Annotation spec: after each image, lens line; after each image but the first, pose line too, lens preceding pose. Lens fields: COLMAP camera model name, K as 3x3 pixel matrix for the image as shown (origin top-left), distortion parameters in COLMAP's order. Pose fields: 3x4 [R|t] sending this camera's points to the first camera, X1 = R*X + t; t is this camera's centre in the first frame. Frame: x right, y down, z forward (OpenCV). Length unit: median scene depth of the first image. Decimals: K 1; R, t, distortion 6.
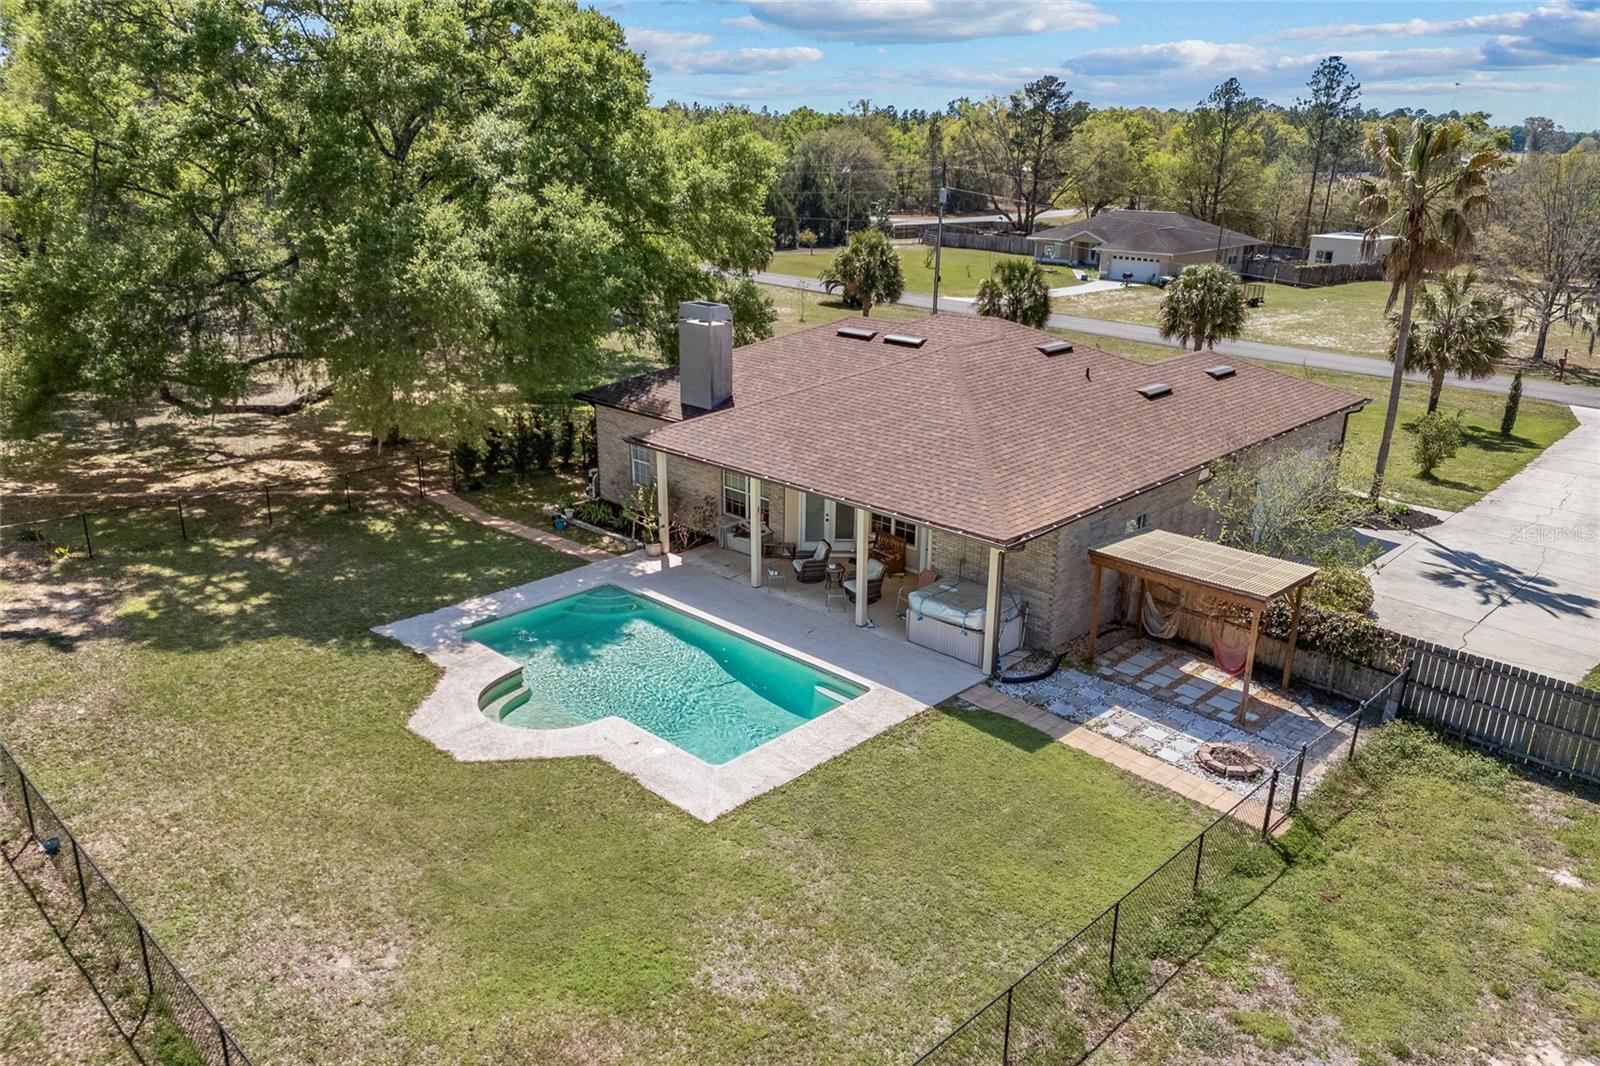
lens RADIAL K [[1175.5, 0, 788.1], [0, 1175.5, 536.8], [0, 0, 1]] dist [0.089779, -0.116932]
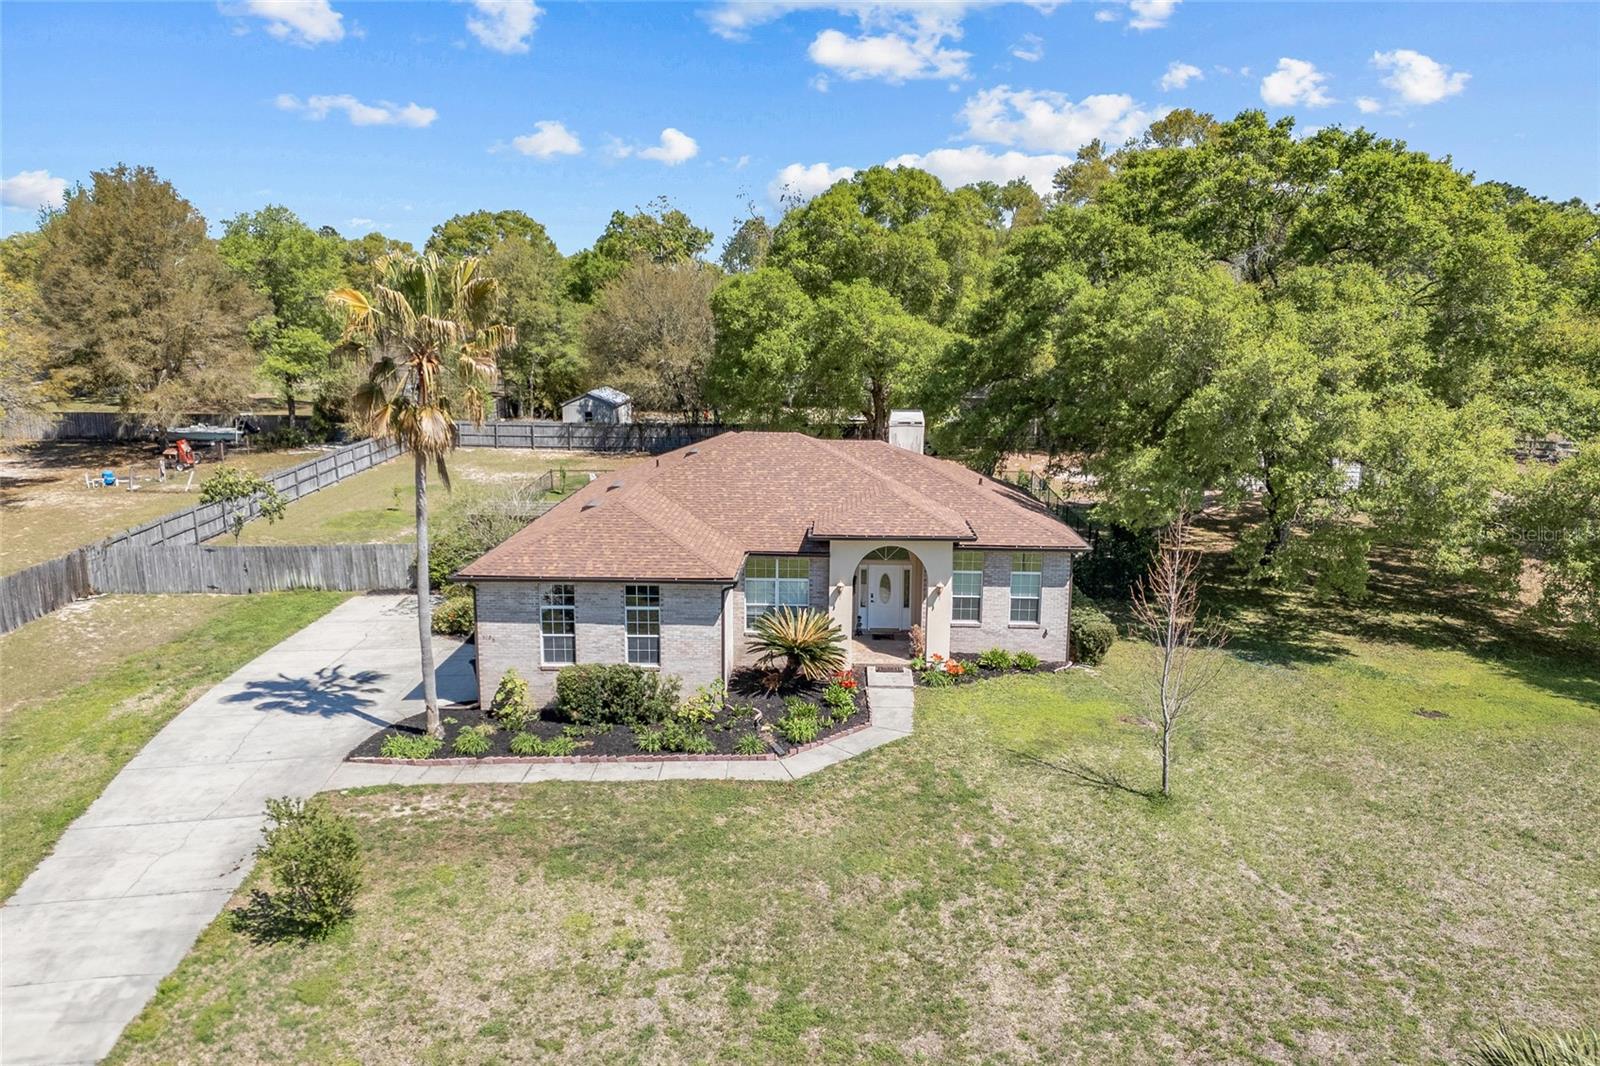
lens RADIAL K [[1175.5, 0, 788.1], [0, 1175.5, 536.8], [0, 0, 1]] dist [0.089779, -0.116932]
pose [[-0.737575, 0.117104, -0.665034, 1.016708], [-0.221439, 0.888444, 0.402036, -0.621485], [0.637925, 0.443796, -0.629362, 1.957382]]
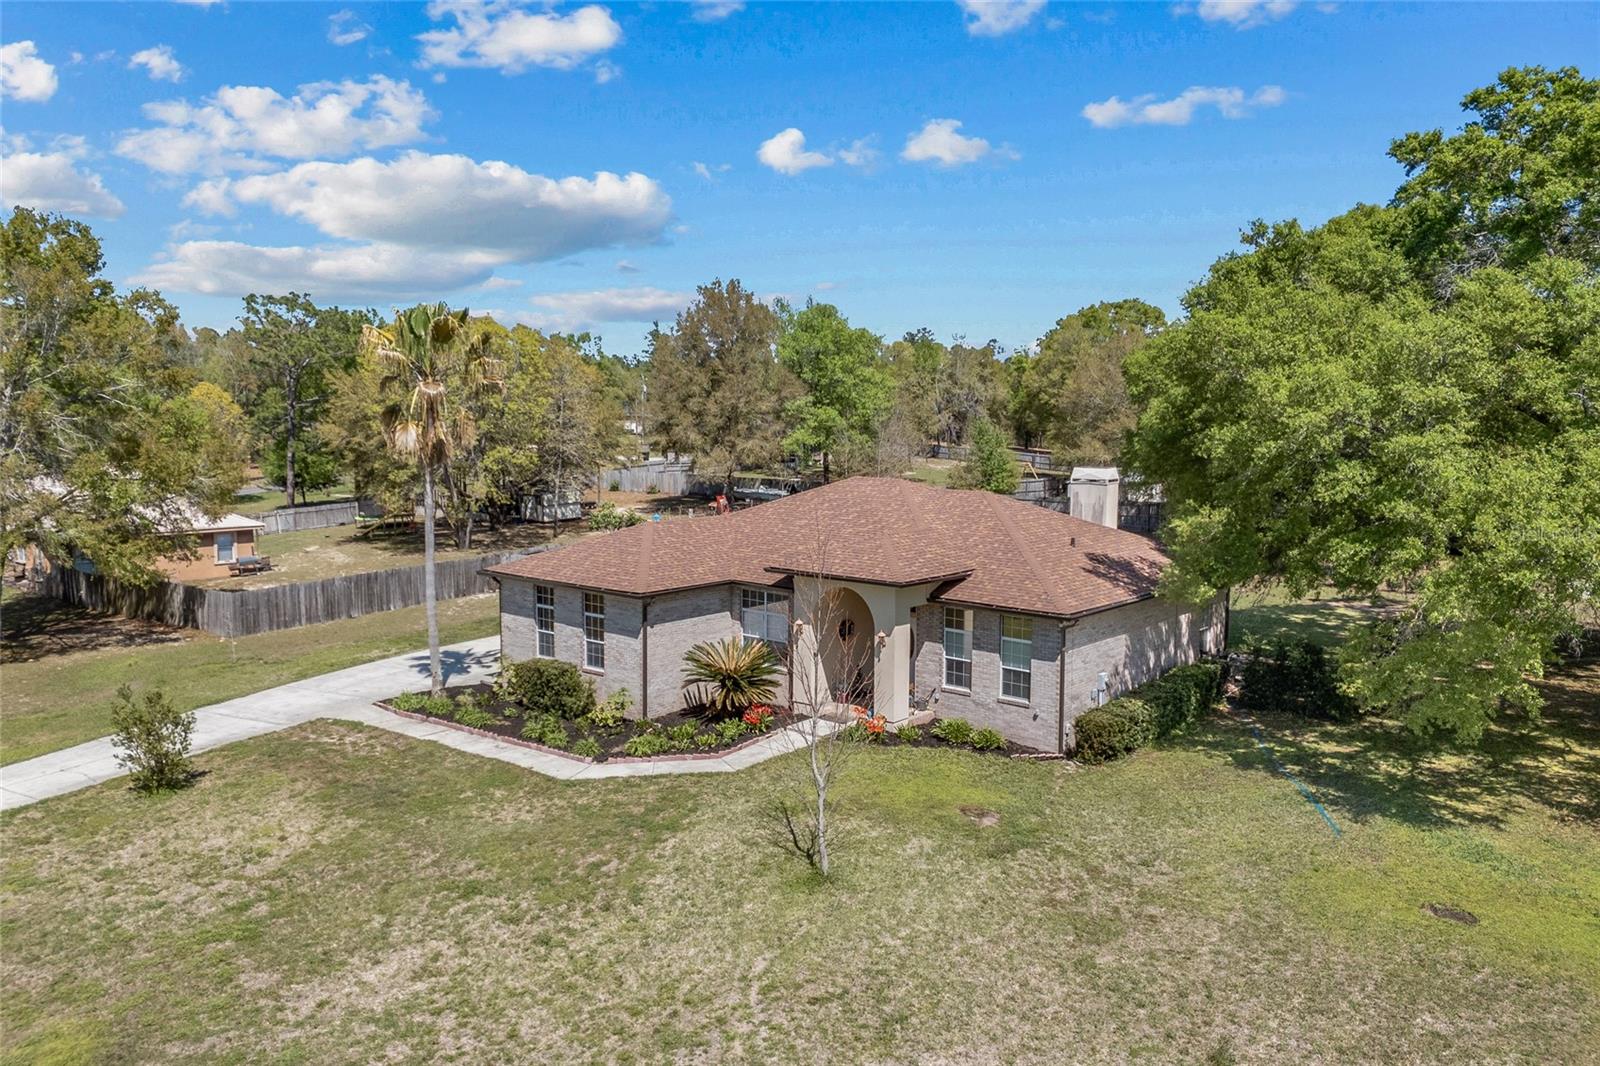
lens RADIAL K [[1175.5, 0, 788.1], [0, 1175.5, 536.8], [0, 0, 1]] dist [0.089779, -0.116932]
pose [[-0.997993, -0.004616, -0.063148, 0.344155], [-0.030153, 0.911633, 0.409897, -0.653007], [0.055676, 0.410979, -0.909943, 2.240968]]
